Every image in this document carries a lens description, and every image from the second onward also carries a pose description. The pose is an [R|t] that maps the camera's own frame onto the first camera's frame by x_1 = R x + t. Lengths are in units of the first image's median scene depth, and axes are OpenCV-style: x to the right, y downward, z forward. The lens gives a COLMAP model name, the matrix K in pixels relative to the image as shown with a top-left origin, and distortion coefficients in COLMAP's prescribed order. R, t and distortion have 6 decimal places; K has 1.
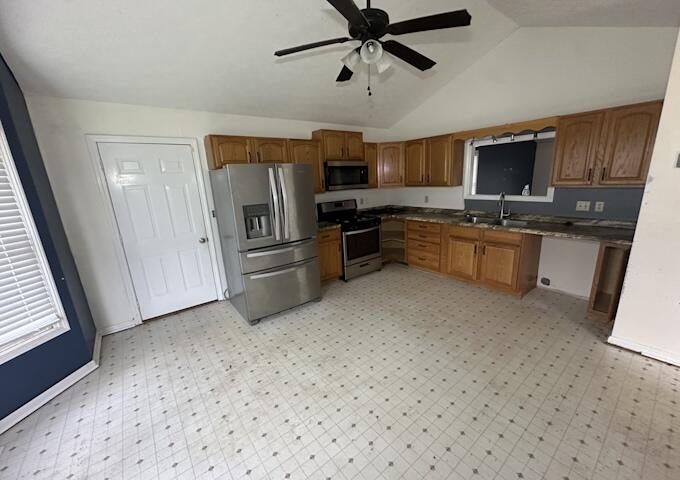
lens RADIAL K [[268.3, 0, 340.0], [0, 268.3, 240.0], [0, 0, 1]] dist [0.000079, -0.000016]
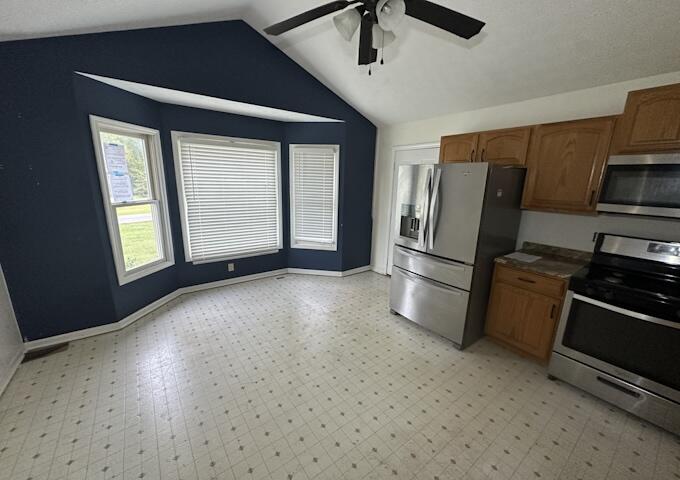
lens RADIAL K [[268.3, 0, 340.0], [0, 268.3, 240.0], [0, 0, 1]] dist [0.000079, -0.000016]
pose [[-0.003013, 0.262301, -0.964982, 0.616416], [-0.256574, 0.932479, 0.254267, -0.173398], [0.966520, 0.248356, 0.064490, 0.627570]]
